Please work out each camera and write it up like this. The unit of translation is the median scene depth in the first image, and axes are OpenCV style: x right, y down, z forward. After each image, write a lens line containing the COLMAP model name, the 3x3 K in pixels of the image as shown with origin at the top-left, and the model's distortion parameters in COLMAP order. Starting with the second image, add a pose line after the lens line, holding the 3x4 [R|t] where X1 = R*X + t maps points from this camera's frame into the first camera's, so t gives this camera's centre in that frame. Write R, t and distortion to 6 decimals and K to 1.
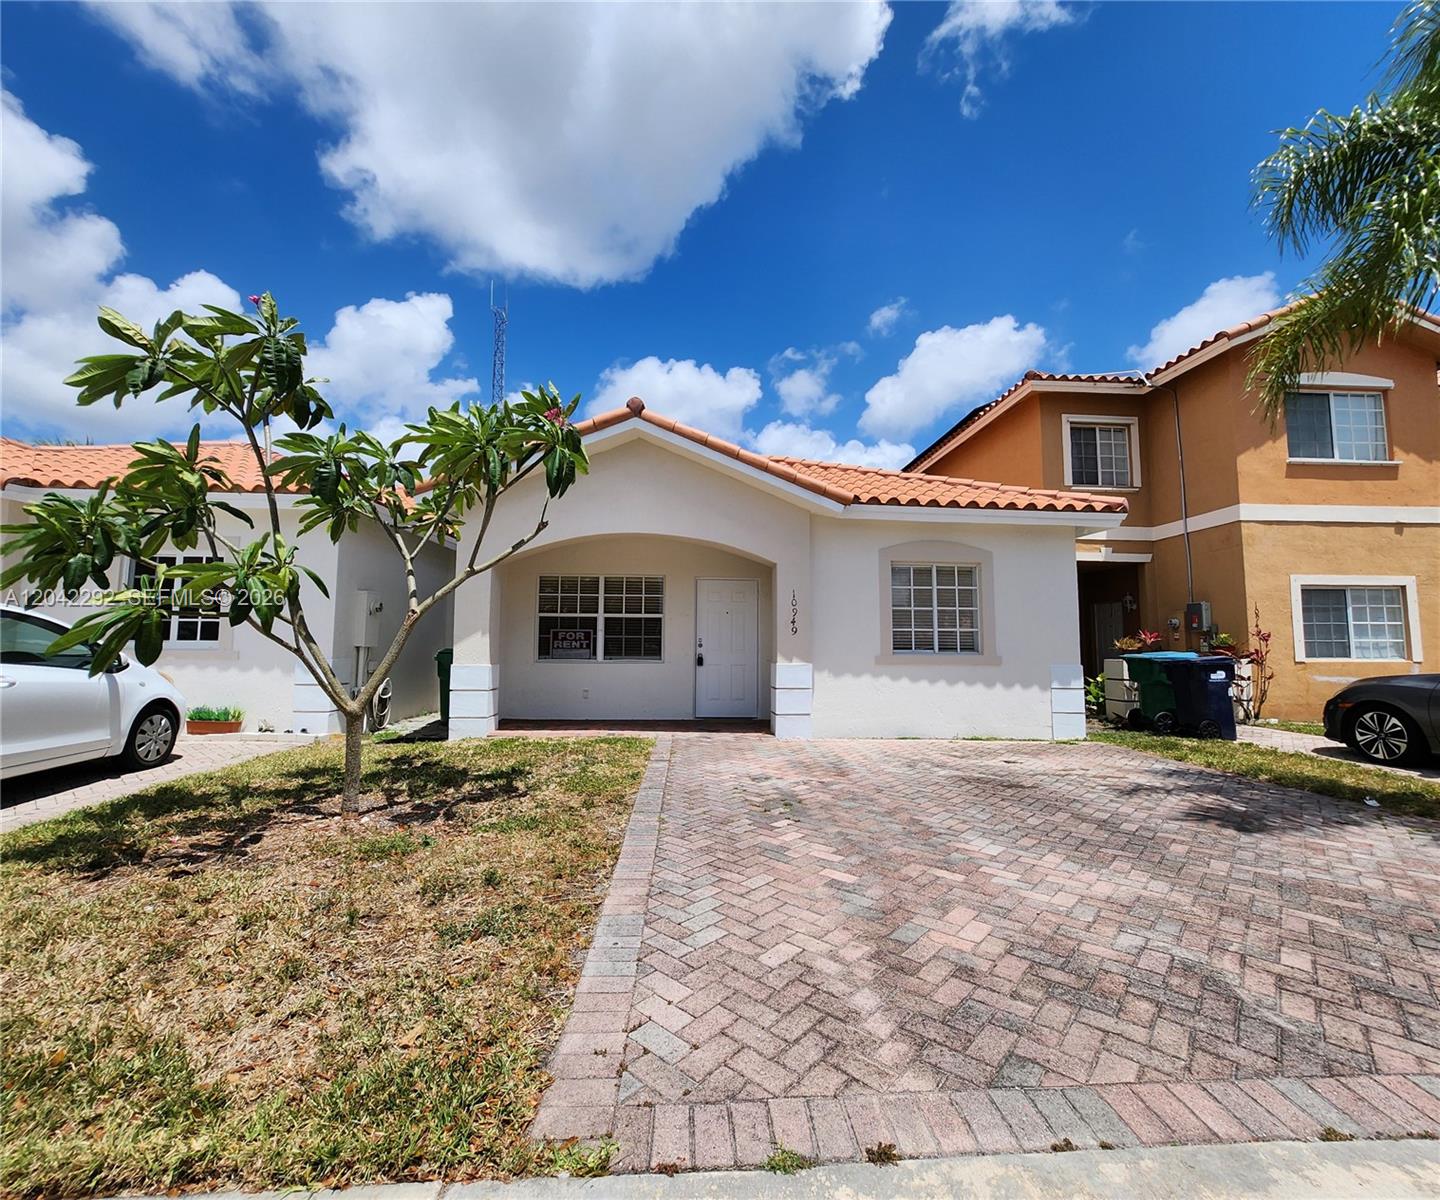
lens RADIAL K [[651.8, 0, 718.2], [0, 651.8, 577.3], [0, 0, 1]] dist [0.001767, -0.000217]
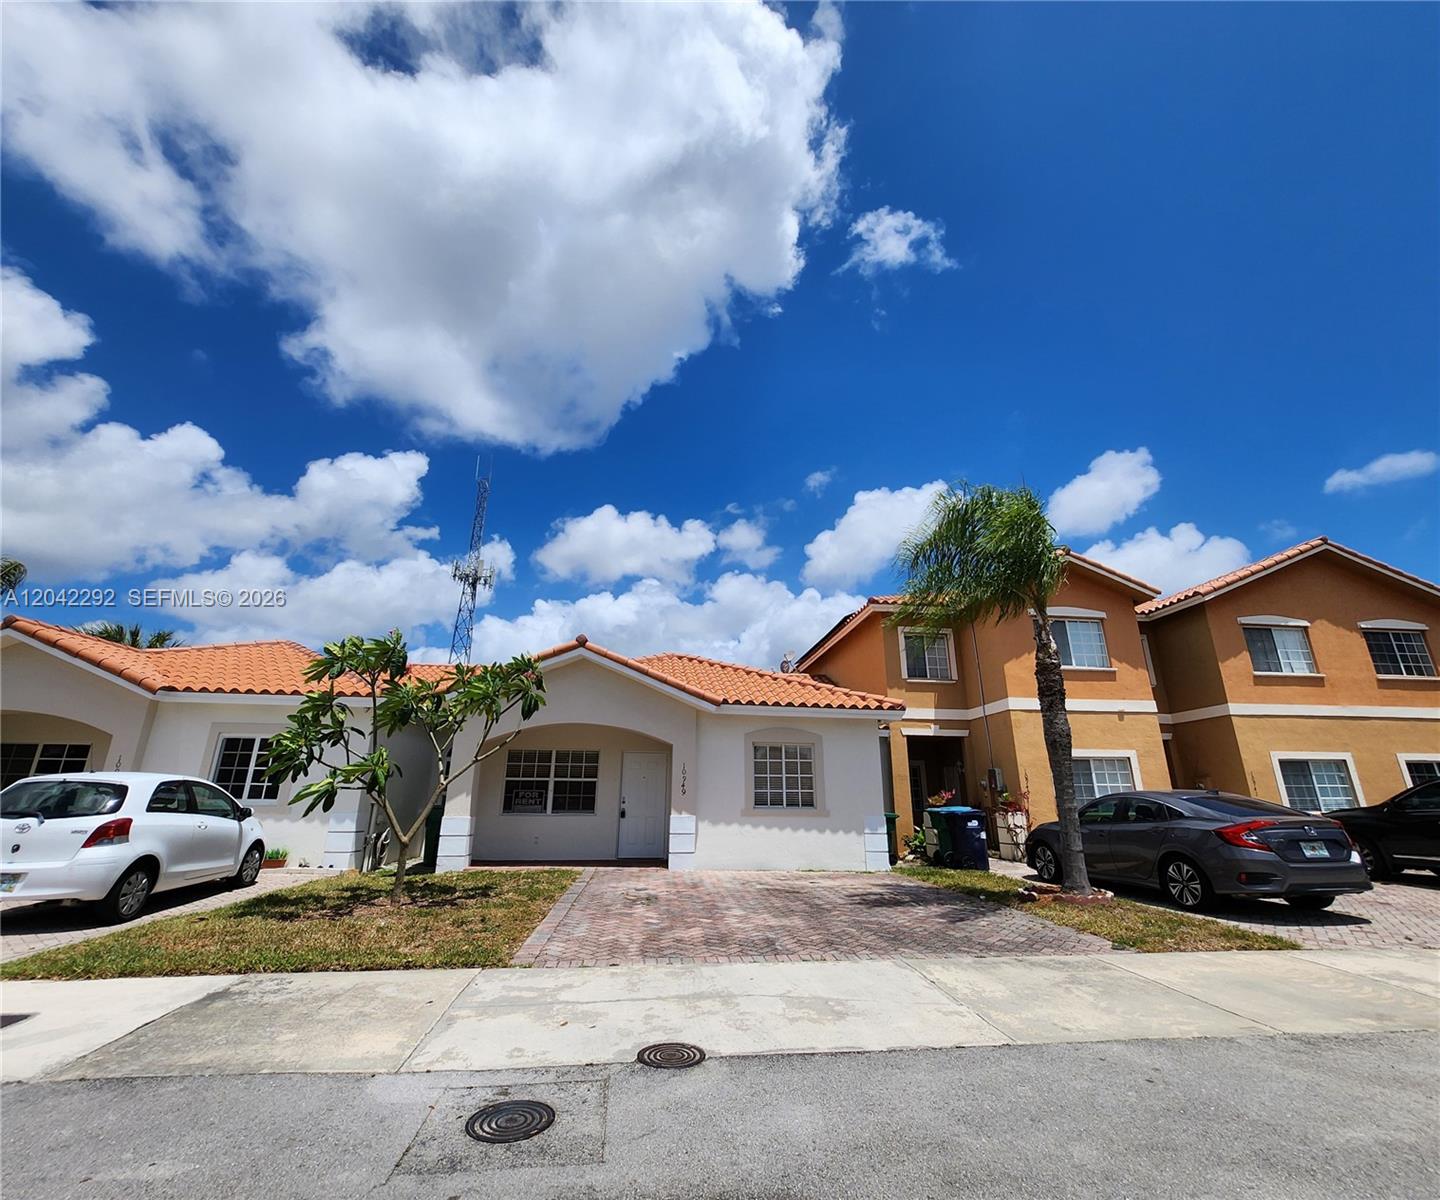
lens RADIAL K [[651.8, 0, 718.2], [0, 651.8, 577.3], [0, 0, 1]] dist [0.001767, -0.000217]
pose [[0.997469, 0.023160, 0.067225, 0.079469], [-0.007556, 0.974638, -0.223658, -0.056882], [-0.070700, 0.222584, 0.972347, -0.504208]]
